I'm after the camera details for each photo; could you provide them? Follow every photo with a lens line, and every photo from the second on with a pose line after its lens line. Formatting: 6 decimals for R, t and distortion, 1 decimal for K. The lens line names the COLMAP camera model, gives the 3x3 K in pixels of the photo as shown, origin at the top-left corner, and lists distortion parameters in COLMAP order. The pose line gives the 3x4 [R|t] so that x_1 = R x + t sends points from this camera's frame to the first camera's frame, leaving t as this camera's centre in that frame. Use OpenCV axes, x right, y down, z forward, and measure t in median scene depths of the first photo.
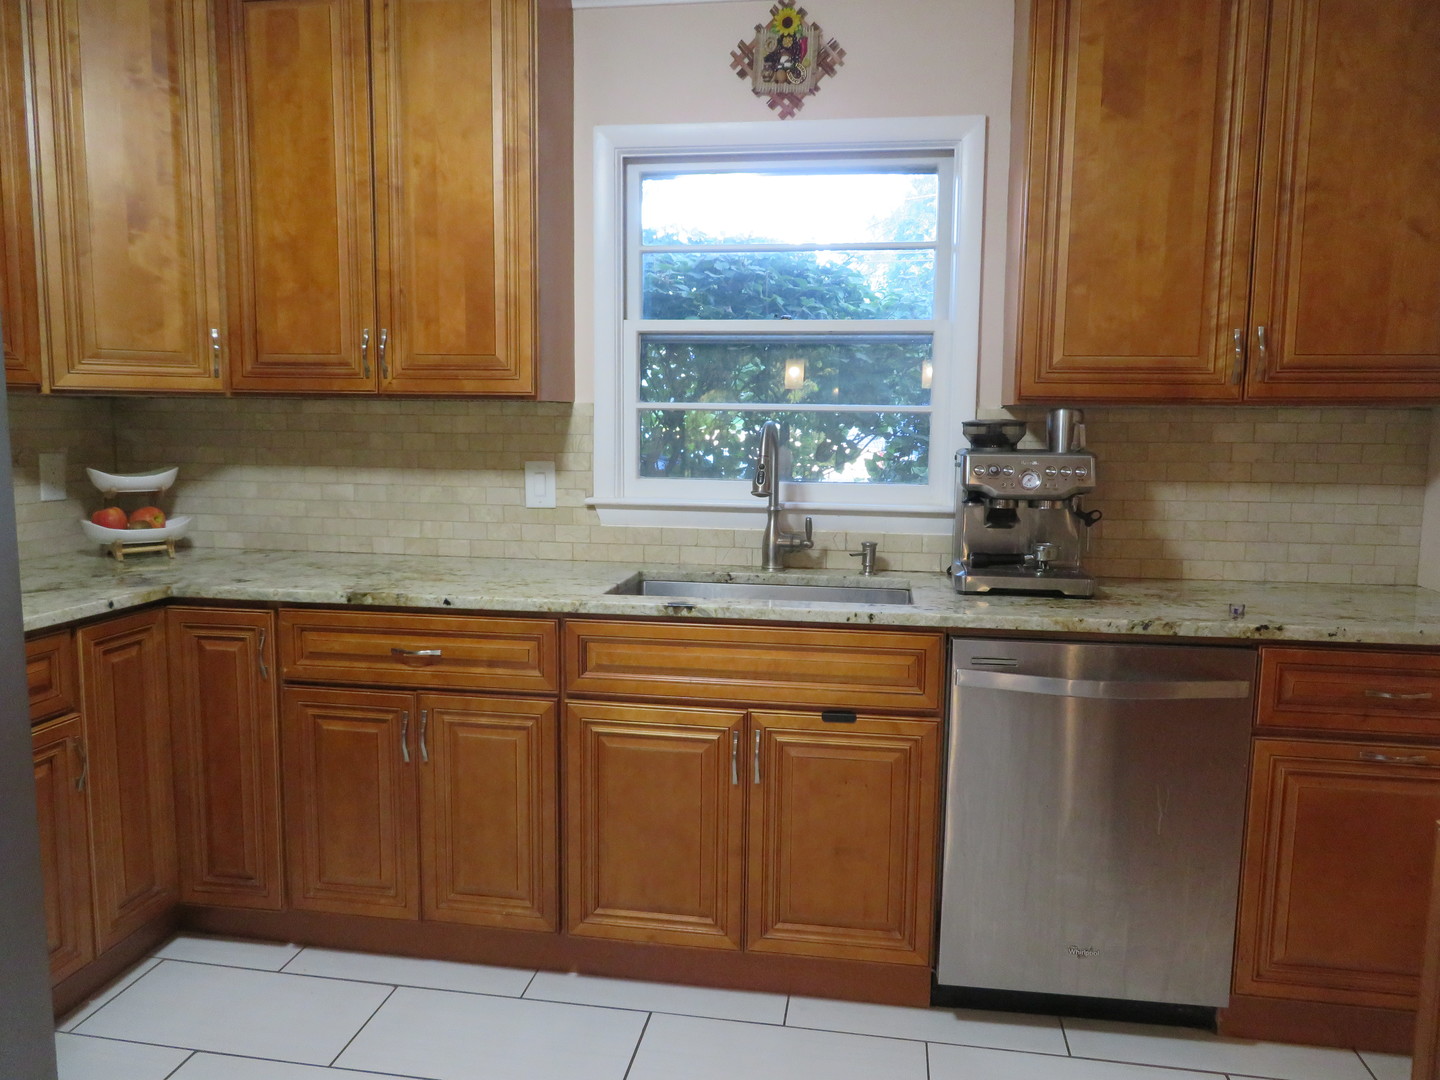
lens RADIAL K [[1023.4, 0, 718.4], [0, 1023.4, 542.7], [0, 0, 1]] dist [-0.008876, -0.000739]
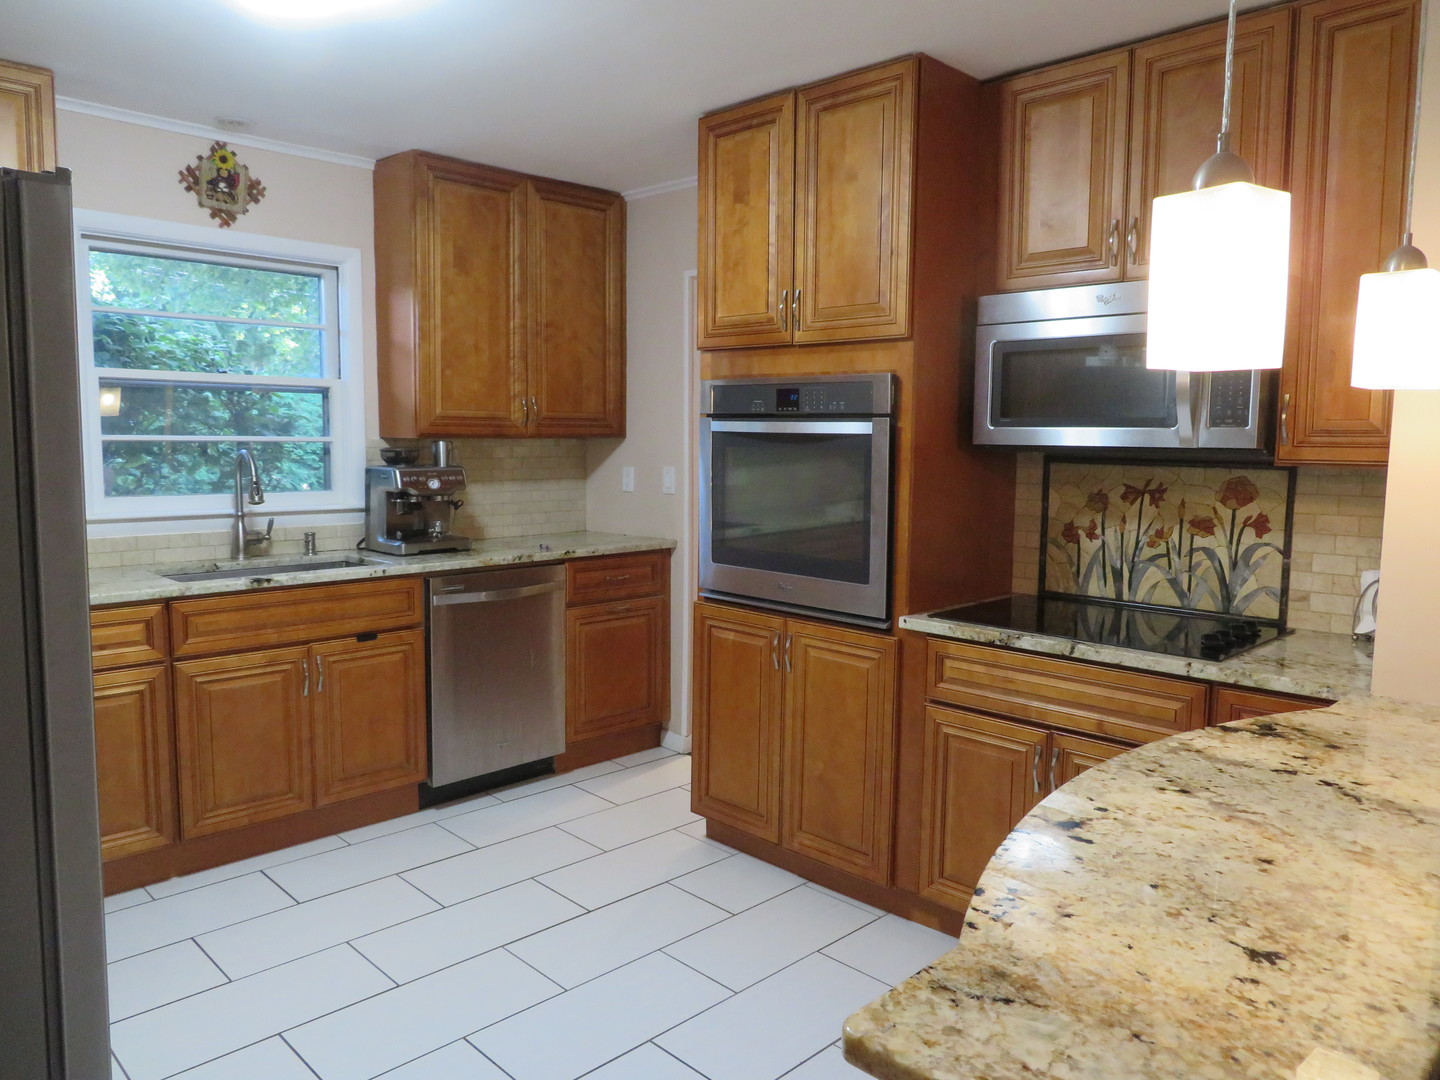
lens RADIAL K [[1023.4, 0, 718.2], [0, 1023.4, 542.3], [0, 0, 1]] dist [-0.008876, -0.000739]
pose [[0.591179, -0.089108, 0.801603, -0.734723], [0.090882, 0.994908, 0.043571, 0.003256], [-0.801404, 0.047093, 0.596267, -0.349687]]
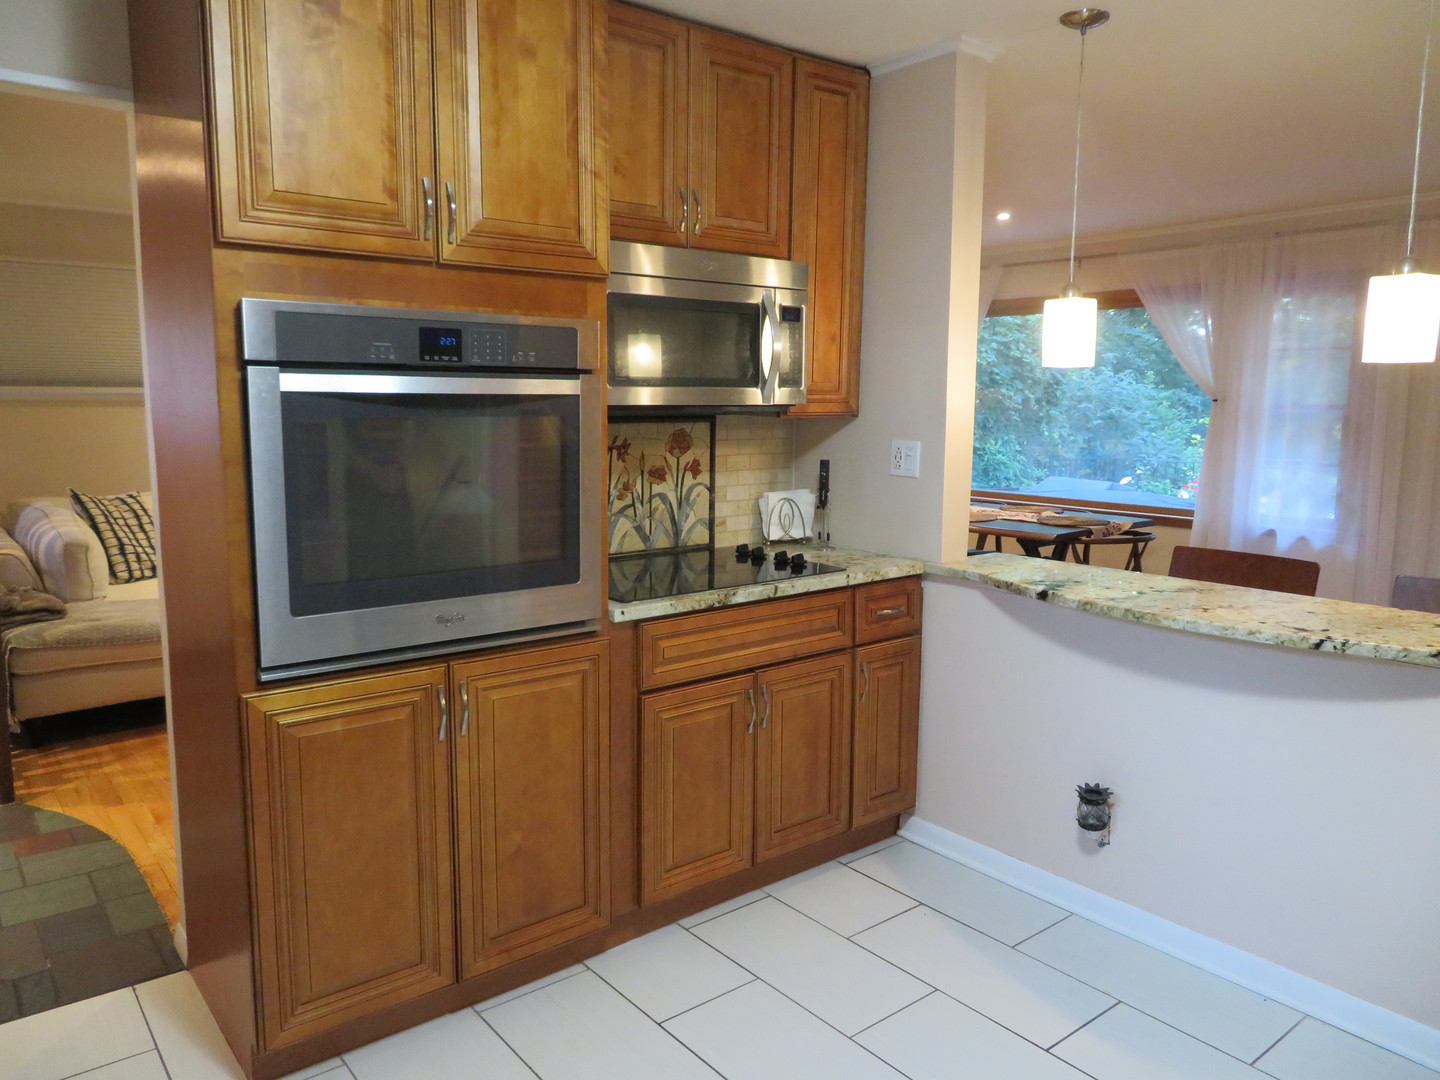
lens RADIAL K [[1023.4, 0, 714.4], [0, 1023.4, 544.7], [0, 0, 1]] dist [-0.008876, -0.000739]
pose [[-0.738891, -0.107810, 0.665144, -0.409108], [0.068726, 0.969912, 0.233555, -0.130724], [-0.670311, 0.218284, -0.709250, 0.817331]]
